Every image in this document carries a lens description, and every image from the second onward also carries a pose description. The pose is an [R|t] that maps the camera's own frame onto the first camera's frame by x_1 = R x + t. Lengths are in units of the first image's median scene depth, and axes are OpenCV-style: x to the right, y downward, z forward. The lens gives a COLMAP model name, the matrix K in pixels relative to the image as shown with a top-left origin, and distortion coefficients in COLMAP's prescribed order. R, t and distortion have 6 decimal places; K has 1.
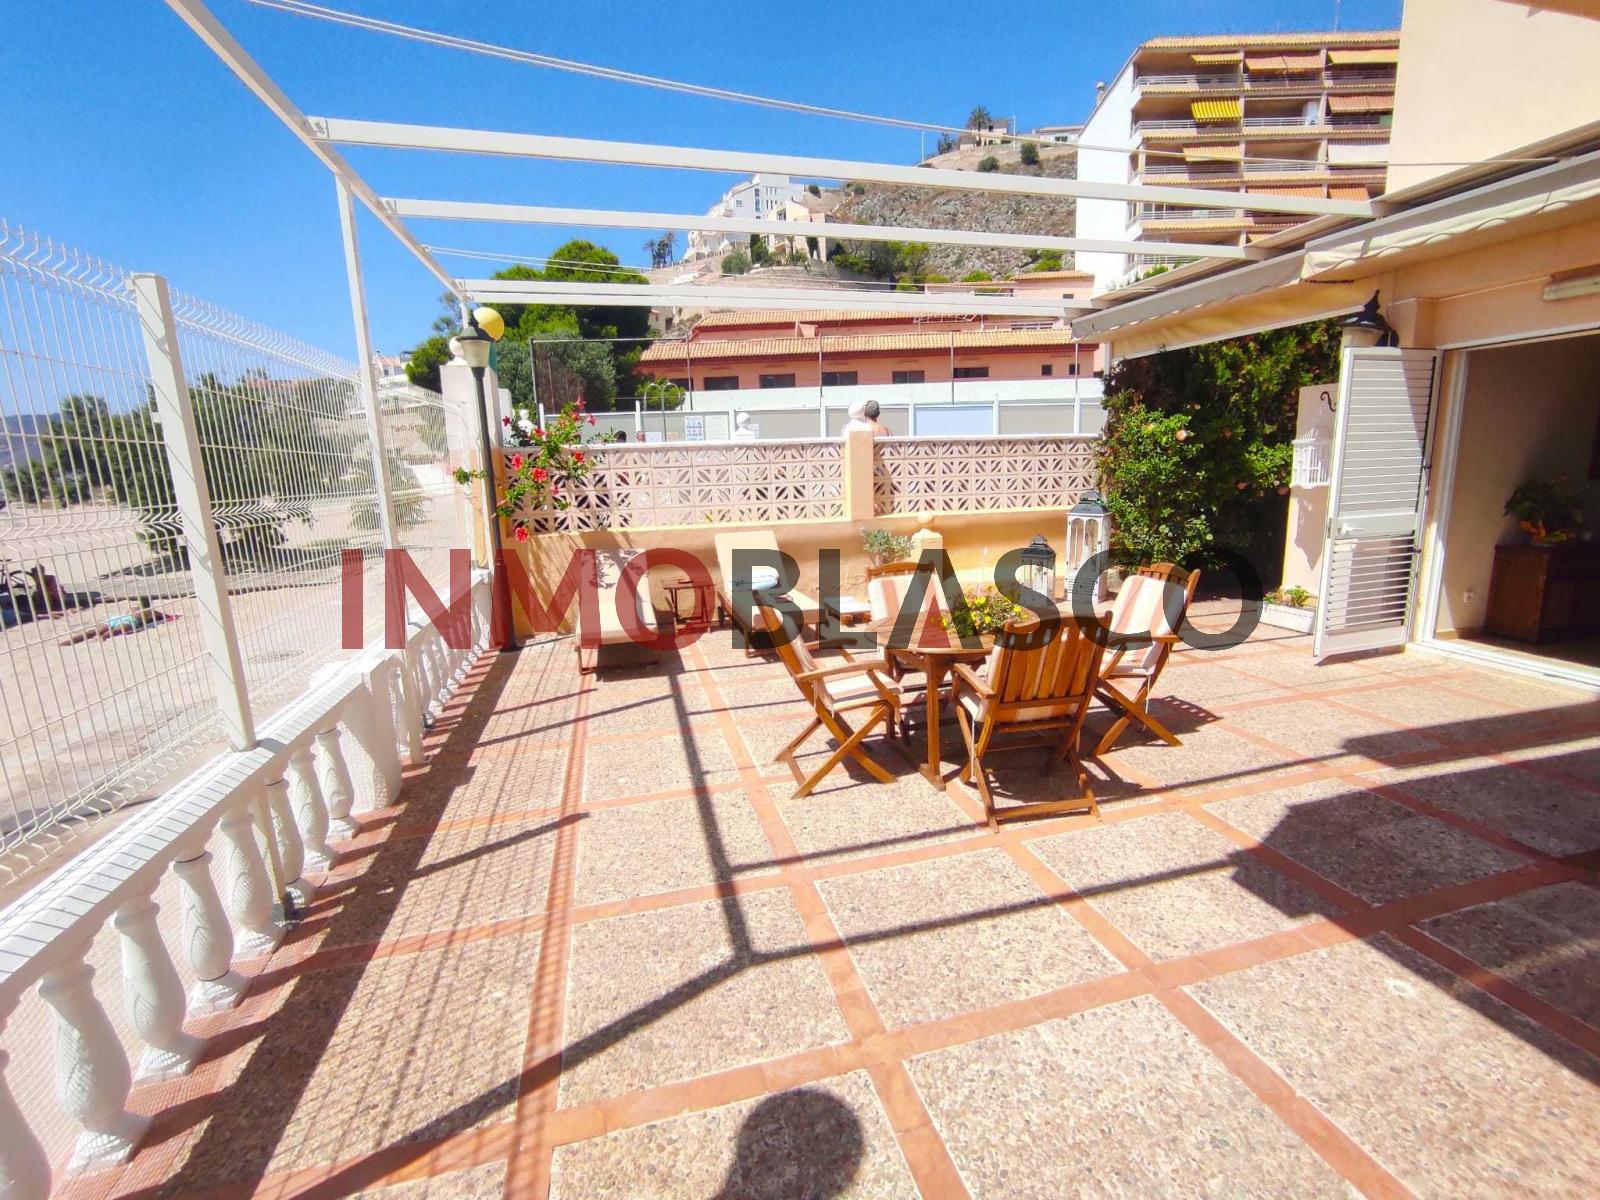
lens RADIAL K [[723.2, 0, 804.1], [0, 723.2, 605.8], [0, 0, 1]] dist [-0.013725, 0.003281]
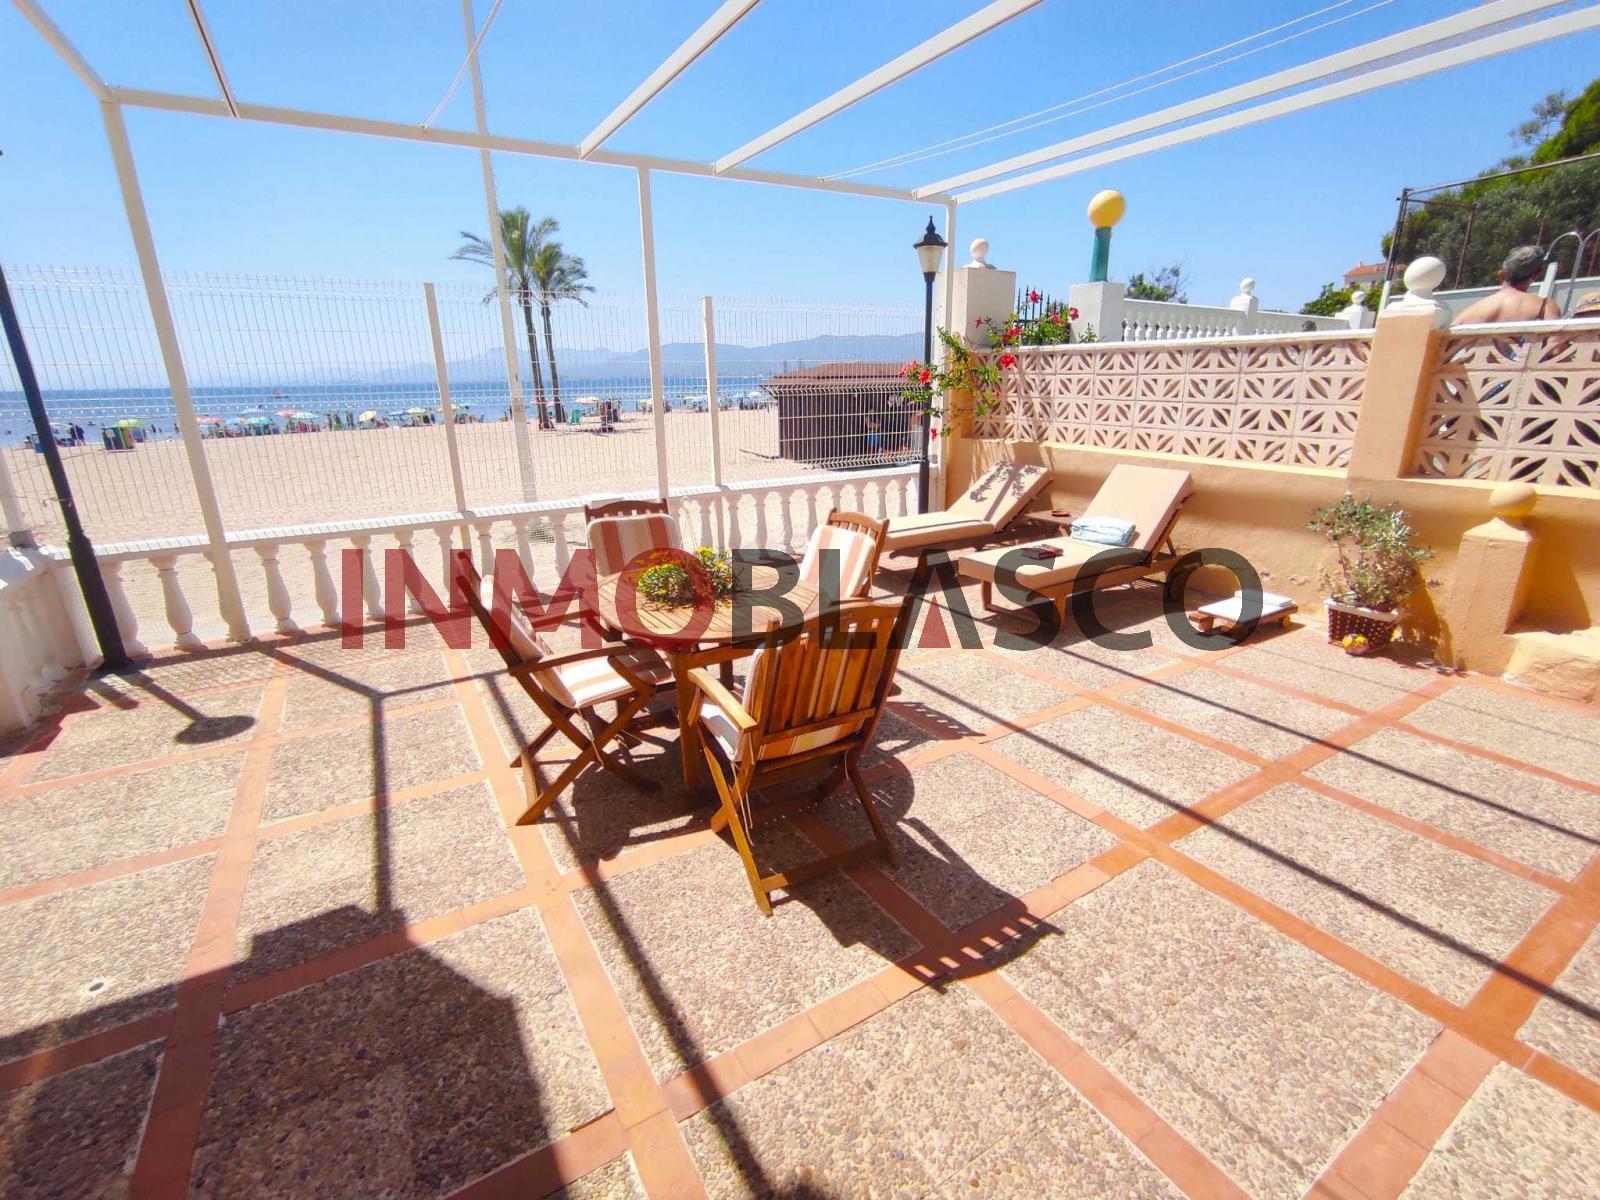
lens RADIAL K [[723.2, 0, 805.8], [0, 723.2, 584.1], [0, 0, 1]] dist [-0.013725, 0.003281]
pose [[0.290889, 0.292132, -0.911067, 0.512043], [-0.181908, 0.951762, 0.247101, -0.104321], [0.939305, 0.093851, 0.329998, 0.430715]]
